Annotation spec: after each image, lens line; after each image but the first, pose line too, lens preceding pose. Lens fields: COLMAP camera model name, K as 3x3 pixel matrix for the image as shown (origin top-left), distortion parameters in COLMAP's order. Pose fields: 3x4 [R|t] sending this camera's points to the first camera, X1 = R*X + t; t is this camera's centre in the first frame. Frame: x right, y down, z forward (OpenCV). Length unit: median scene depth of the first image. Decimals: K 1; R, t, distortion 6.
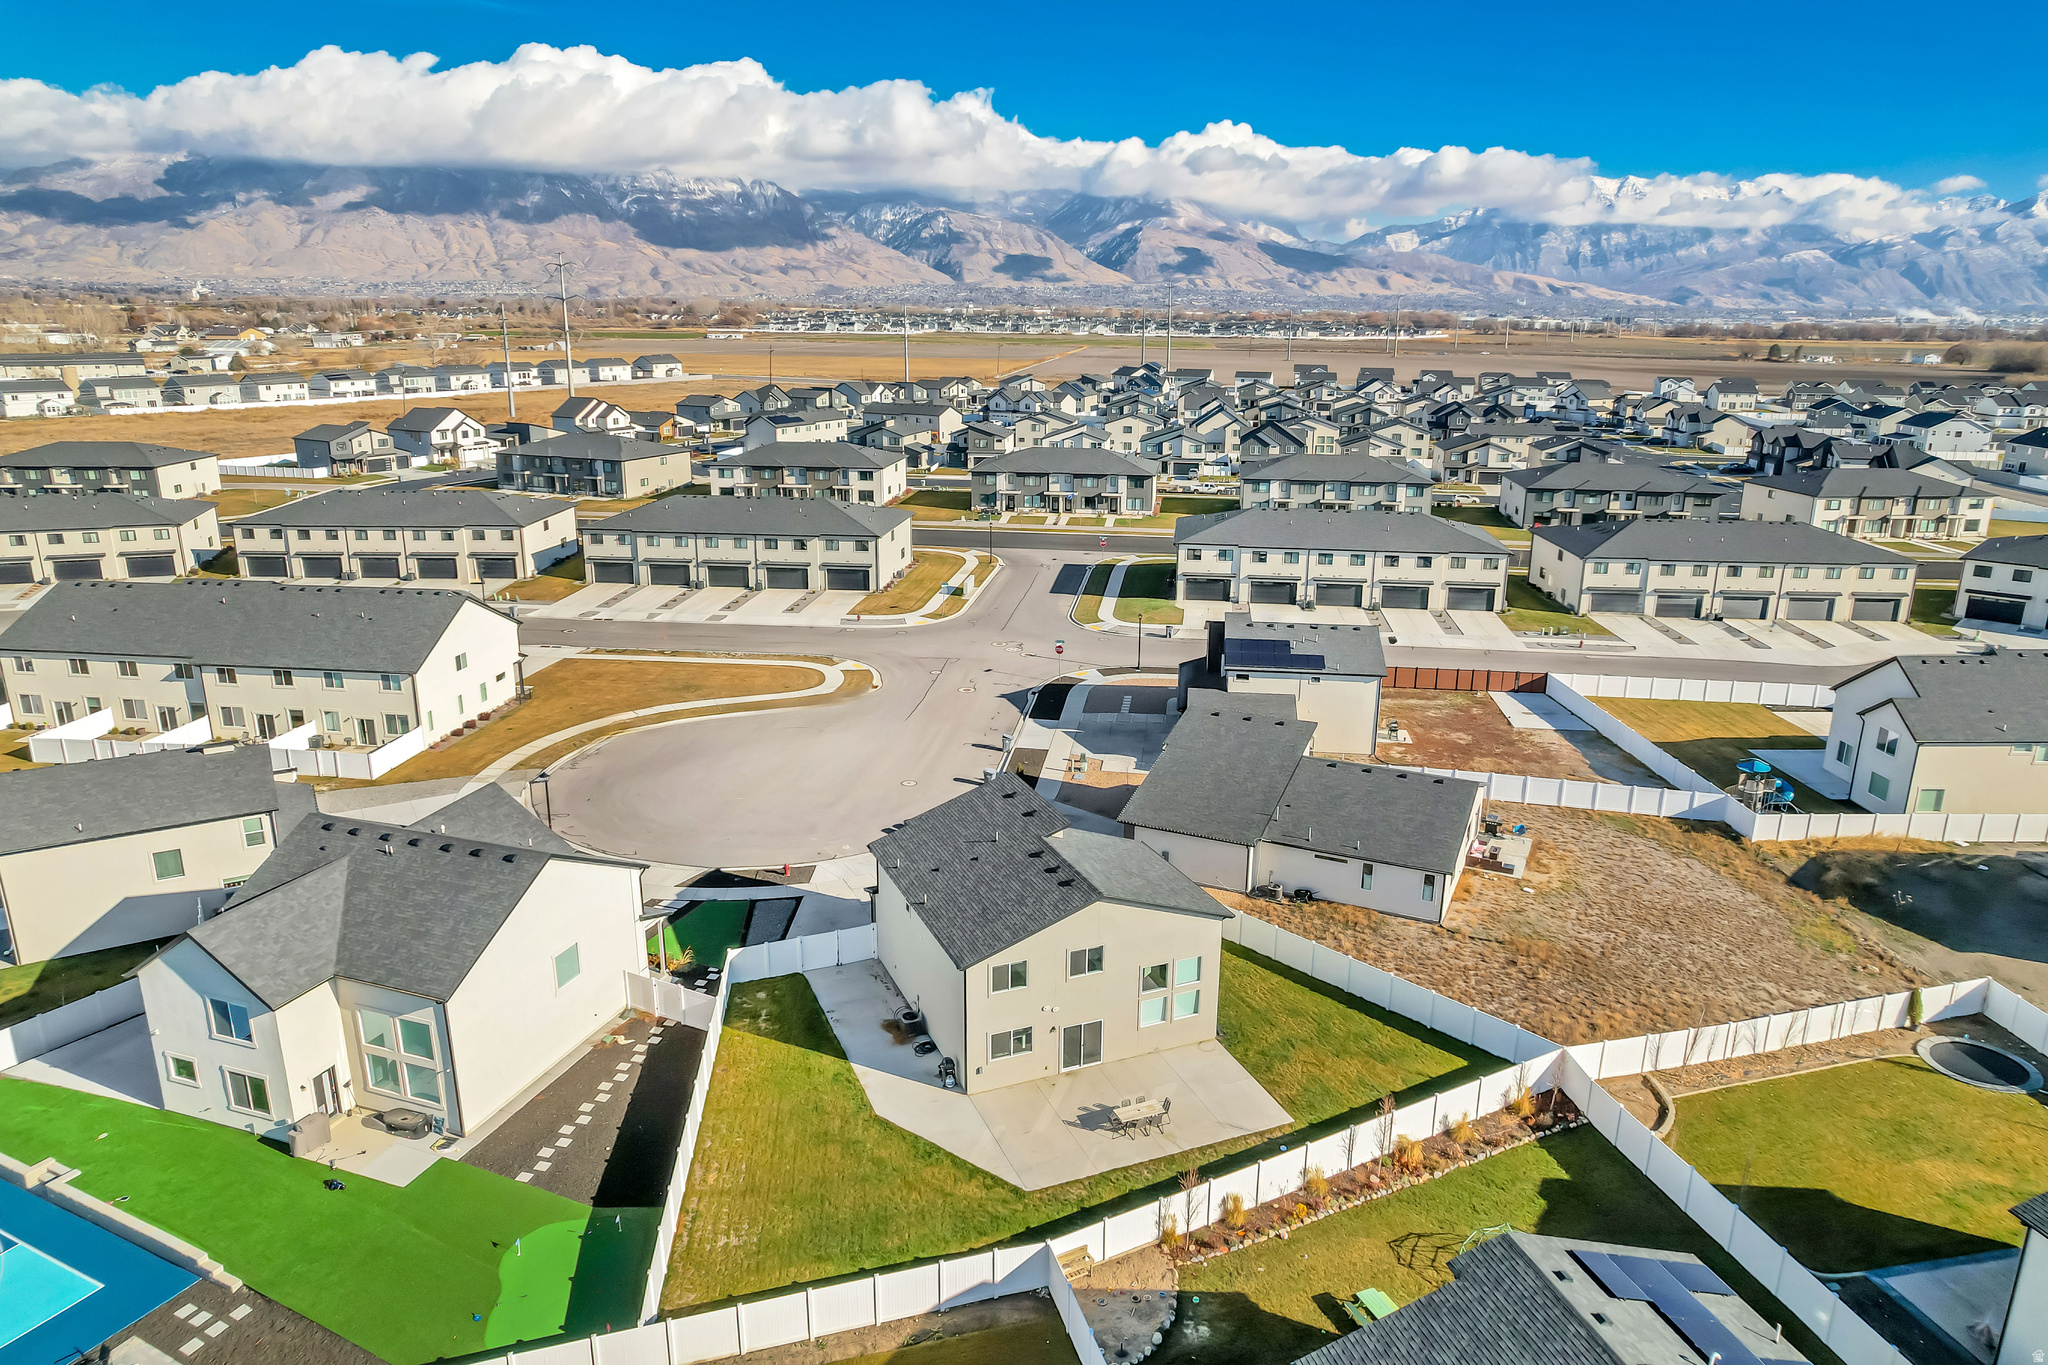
lens RADIAL K [[1318.0, 0, 1033.3], [0, 1318.0, 681.1], [0, 0, 1]] dist [-0.074372, 0.069749]
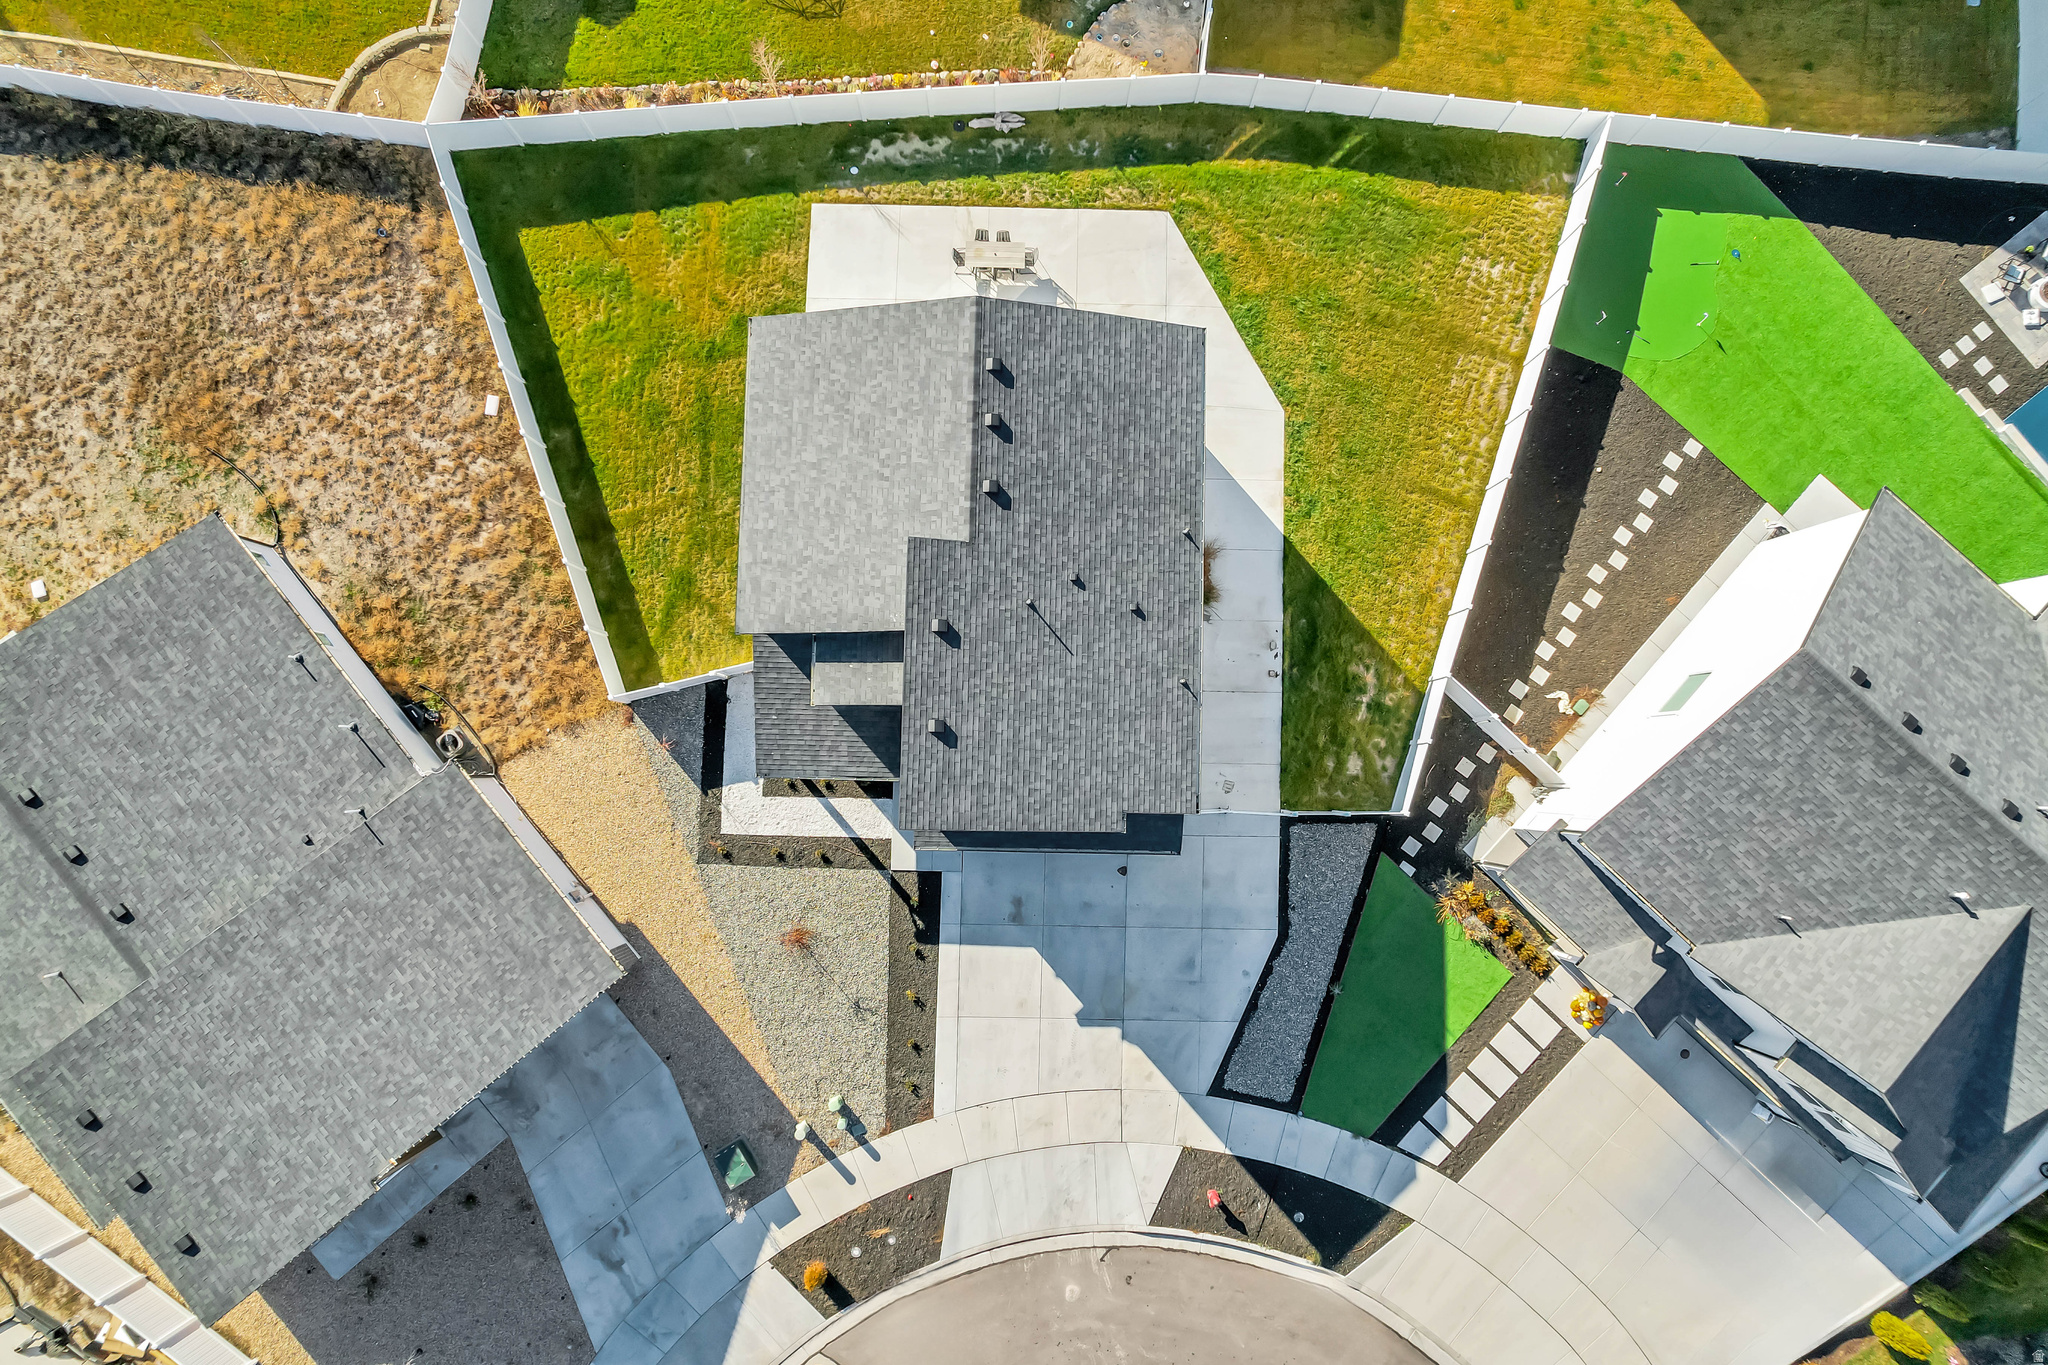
lens RADIAL K [[1318.0, 0, 1033.3], [0, 1318.0, 681.1], [0, 0, 1]] dist [-0.074372, 0.069749]
pose [[-0.912656, -0.408436, 0.015483, -0.022086], [0.098150, -0.182231, 0.978345, -0.184400], [-0.396770, 0.894411, 0.206403, 0.384959]]
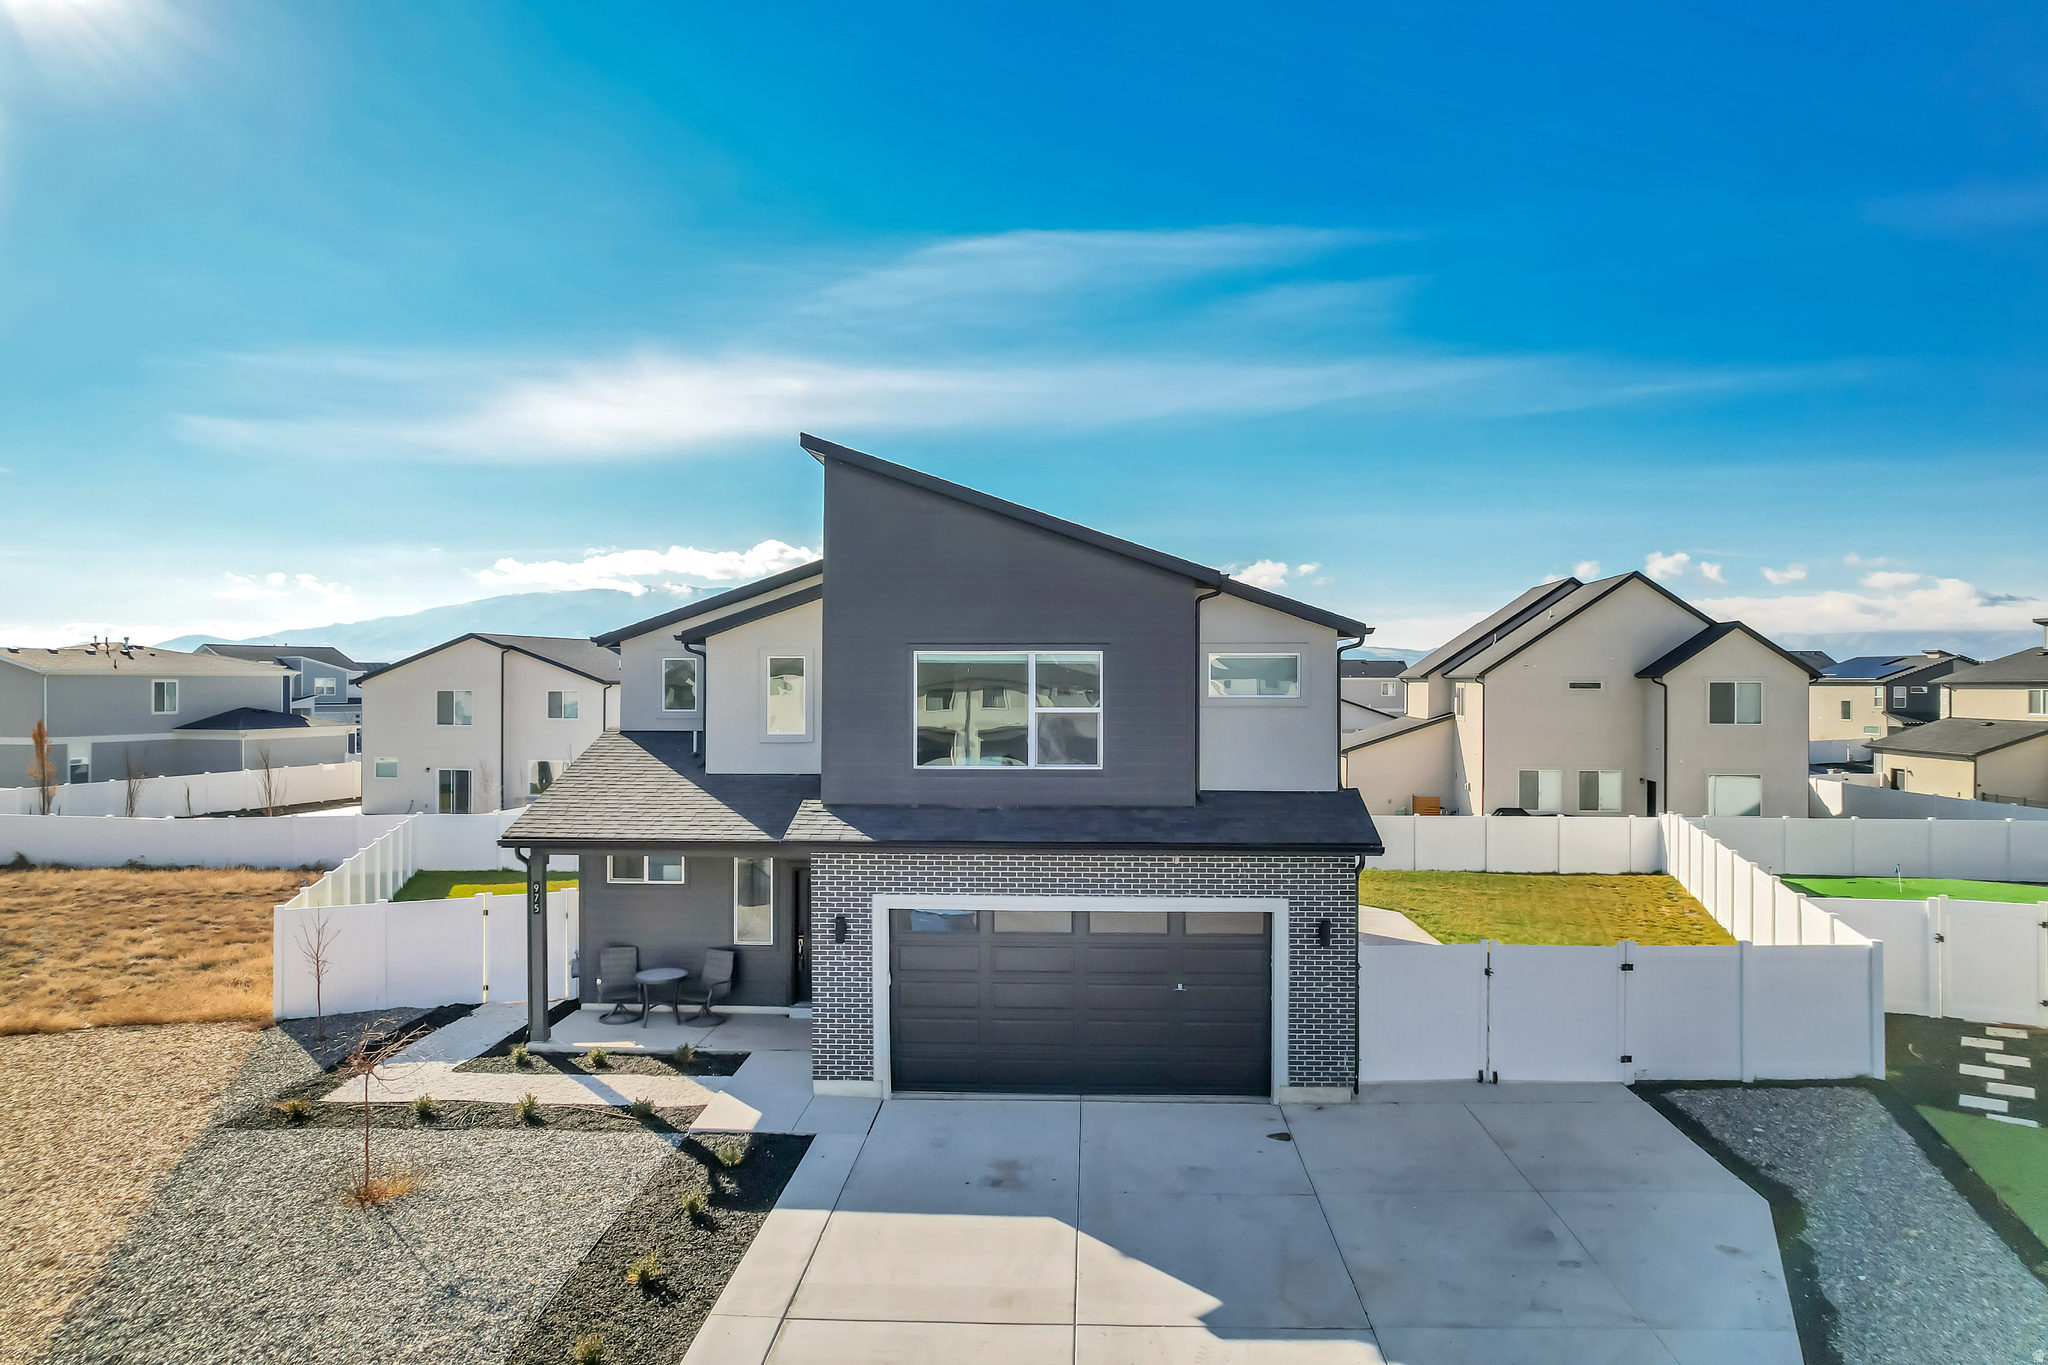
lens RADIAL K [[1318.0, 0, 1033.3], [0, 1318.0, 681.1], [0, 0, 1]] dist [-0.074372, 0.069749]
pose [[-0.905723, -0.005710, 0.423831, -0.080591], [0.110442, 0.962192, 0.248978, 0.025570], [-0.409229, 0.272314, -0.870848, 0.569657]]
